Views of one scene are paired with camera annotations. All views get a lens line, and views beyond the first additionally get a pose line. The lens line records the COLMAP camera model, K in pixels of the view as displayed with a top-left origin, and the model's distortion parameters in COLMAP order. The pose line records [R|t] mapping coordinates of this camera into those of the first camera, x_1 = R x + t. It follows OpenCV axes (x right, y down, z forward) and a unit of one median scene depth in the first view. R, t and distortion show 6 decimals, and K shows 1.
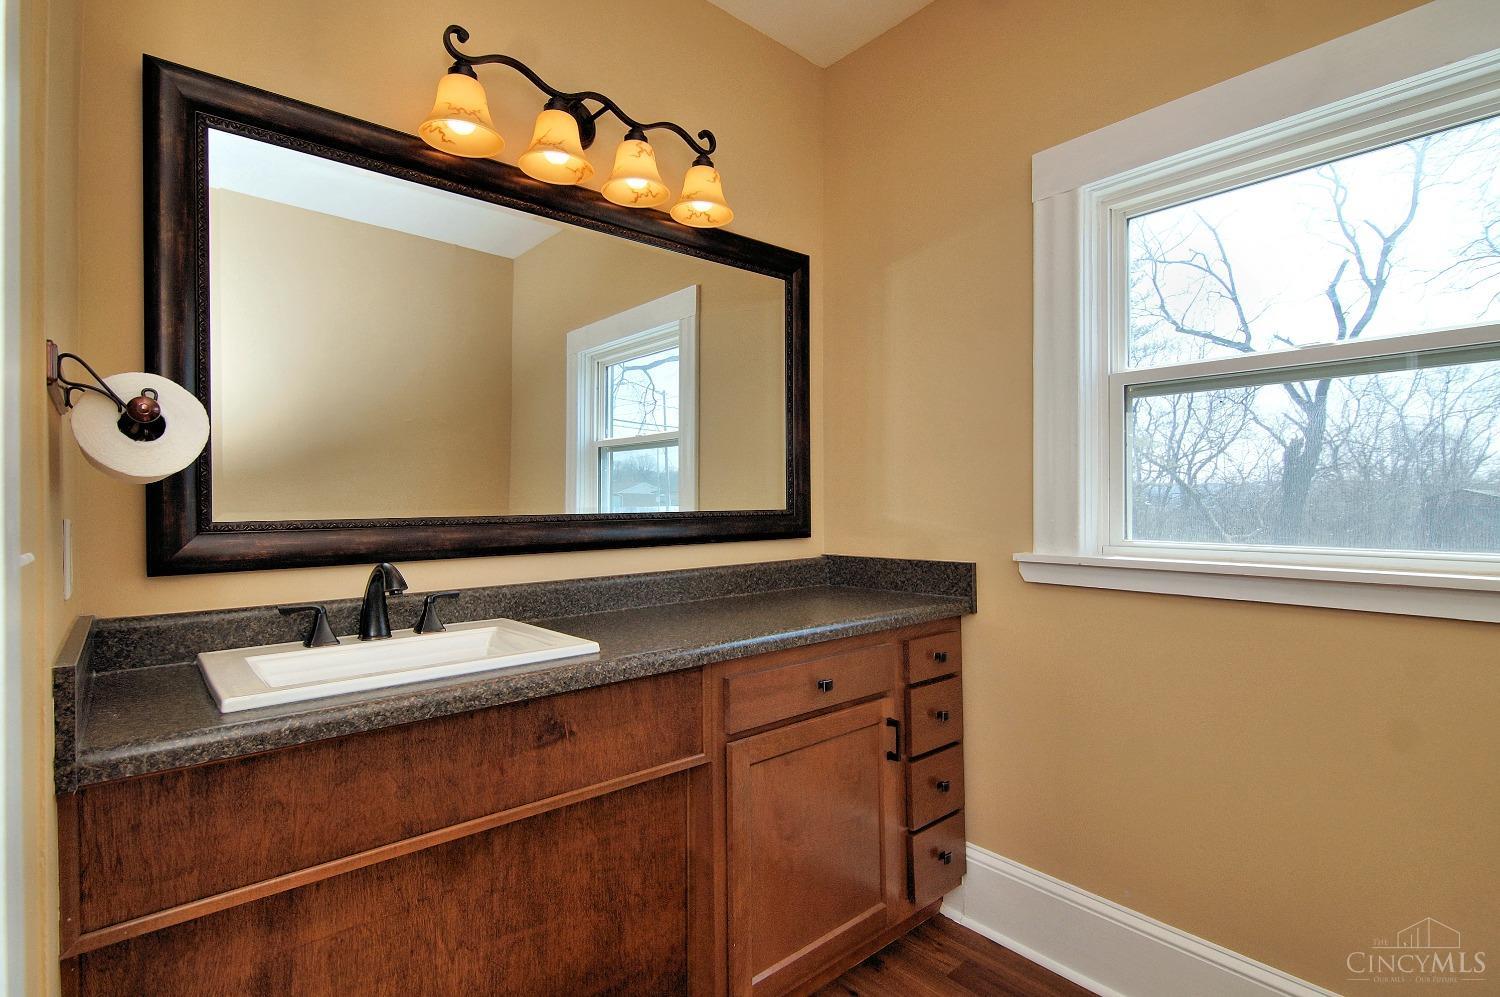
lens RADIAL K [[725.4, 0, 747.6], [0, 725.4, 497.2], [0, 0, 1]] dist [0.013057, -0.007381]
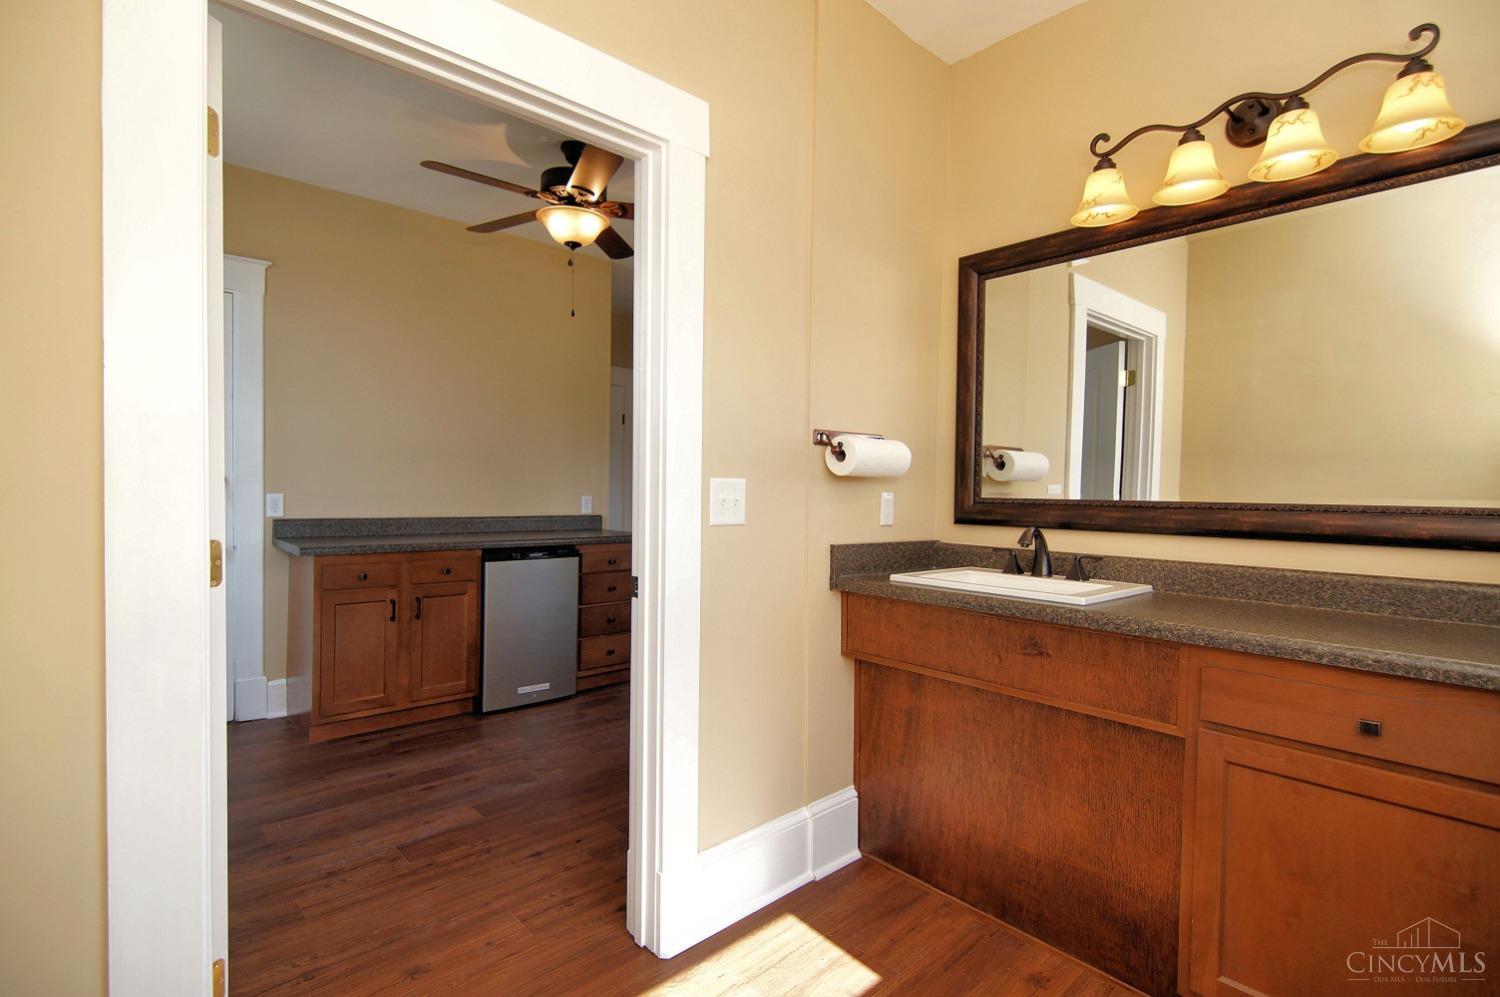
lens RADIAL K [[725.4, 0, 744.5], [0, 725.4, 499.1], [0, 0, 1]] dist [0.013057, -0.007381]
pose [[0.021171, 0.027477, -0.999398, 0.982003], [-0.008460, 0.999591, 0.027304, -0.006188], [0.999740, 0.007877, 0.021395, 0.334269]]
